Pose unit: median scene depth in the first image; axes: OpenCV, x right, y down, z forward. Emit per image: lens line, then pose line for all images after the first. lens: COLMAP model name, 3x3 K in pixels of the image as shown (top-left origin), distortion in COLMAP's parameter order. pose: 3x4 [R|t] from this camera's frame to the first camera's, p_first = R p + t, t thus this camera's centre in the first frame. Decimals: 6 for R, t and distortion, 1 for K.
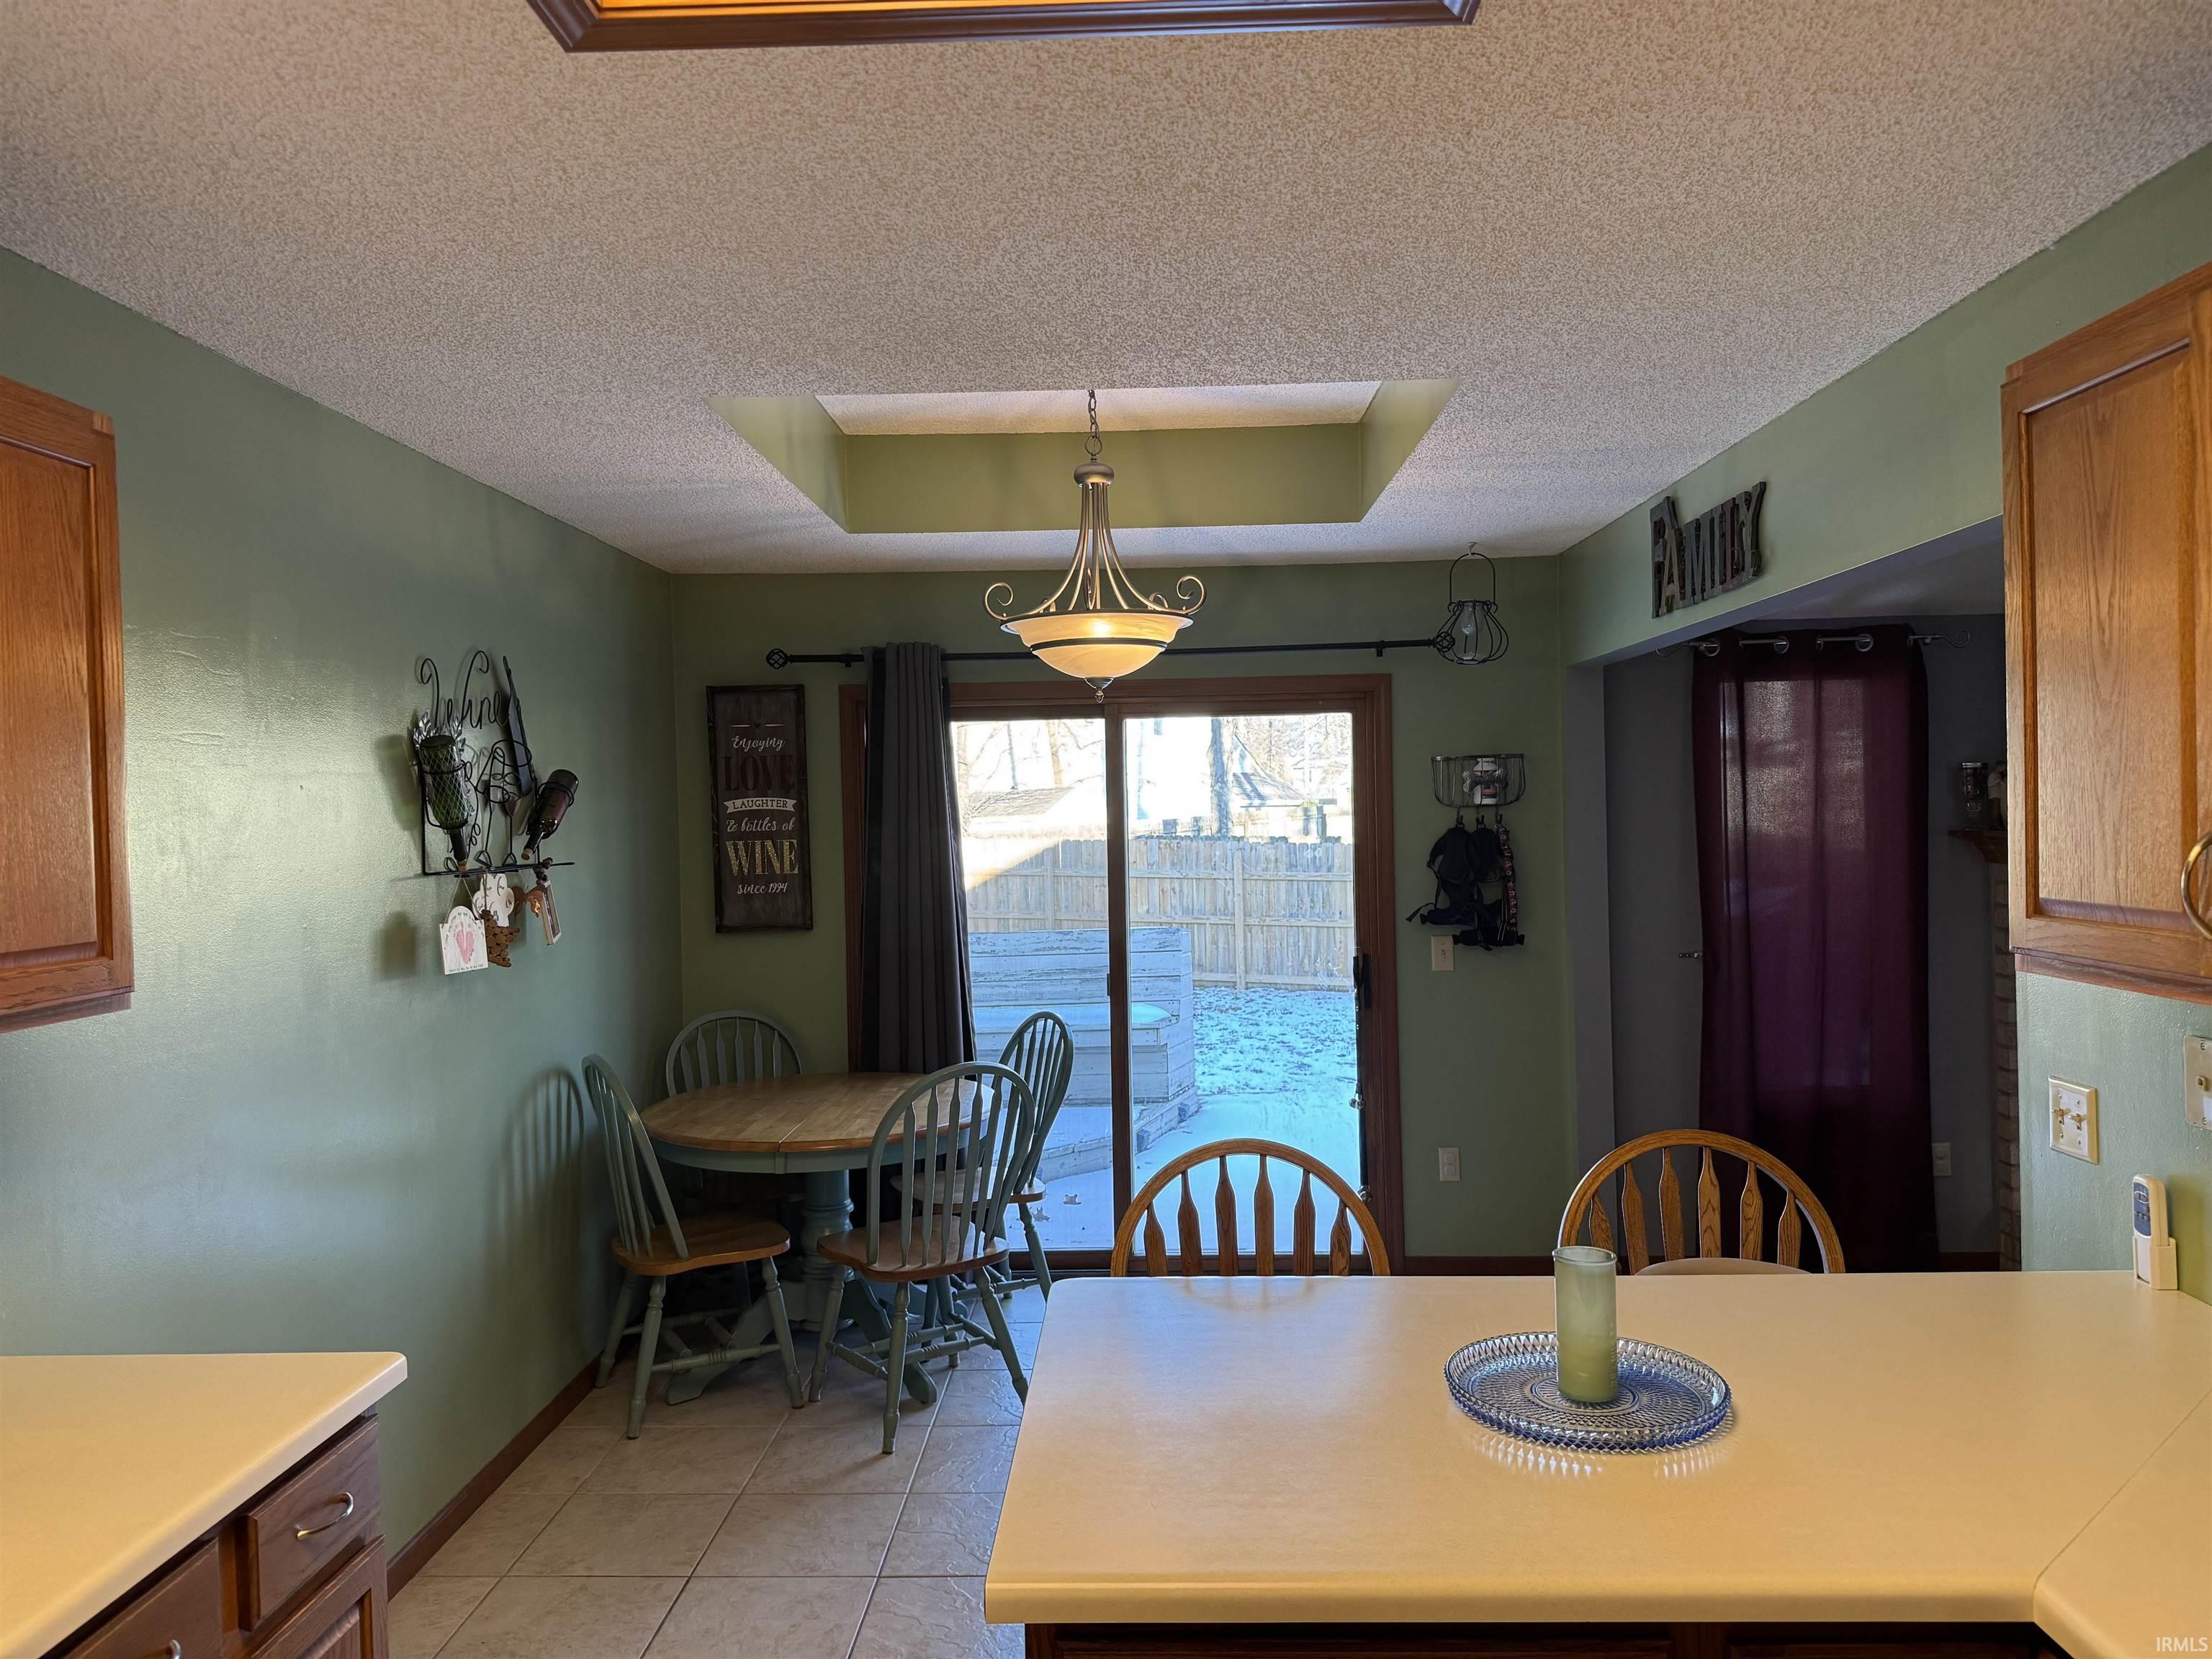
lens RADIAL K [[1566.6, 0, 1102.8], [0, 1566.6, 819.9], [0, 0, 1]] dist [-0.001362, -0.001079]
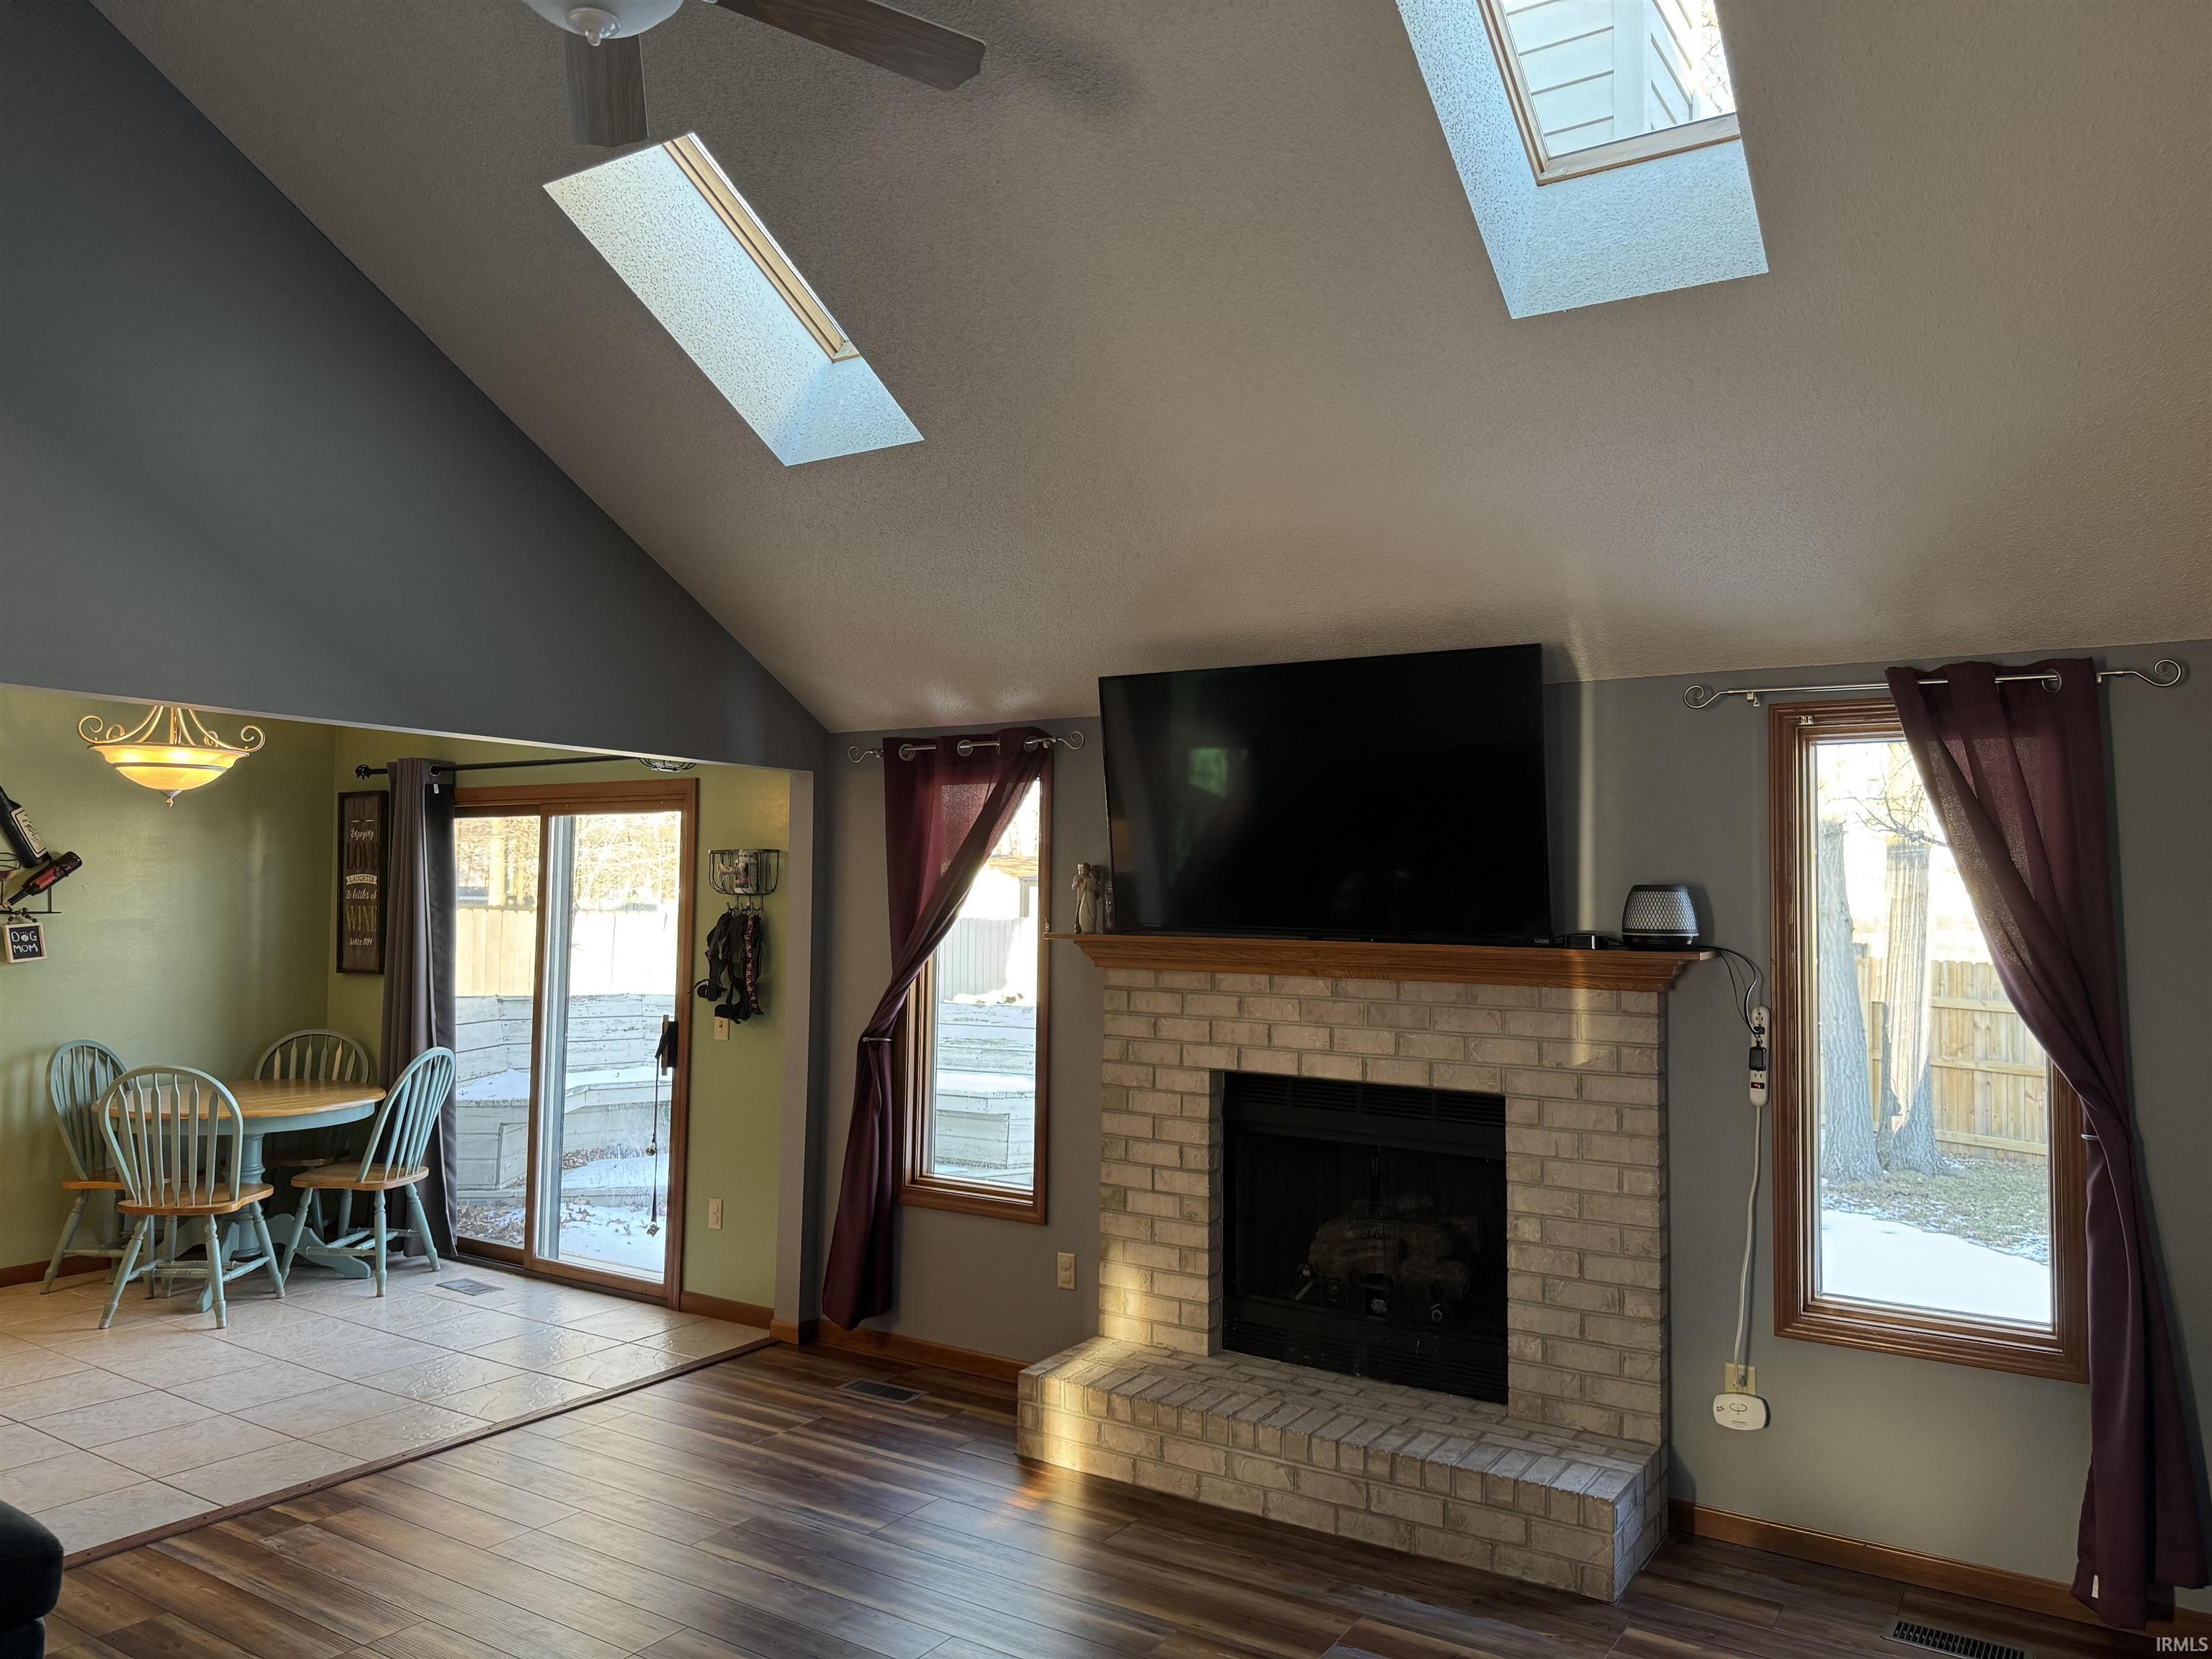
lens RADIAL K [[1566.6, 0, 1106.7], [0, 1566.6, 838.9], [0, 0, 1]] dist [-0.001362, -0.001079]
pose [[0.854362, 0.009911, -0.519583, 1.030947], [-0.030325, 0.999065, -0.030808, -0.022230], [0.518792, 0.042077, 0.853864, 0.179236]]
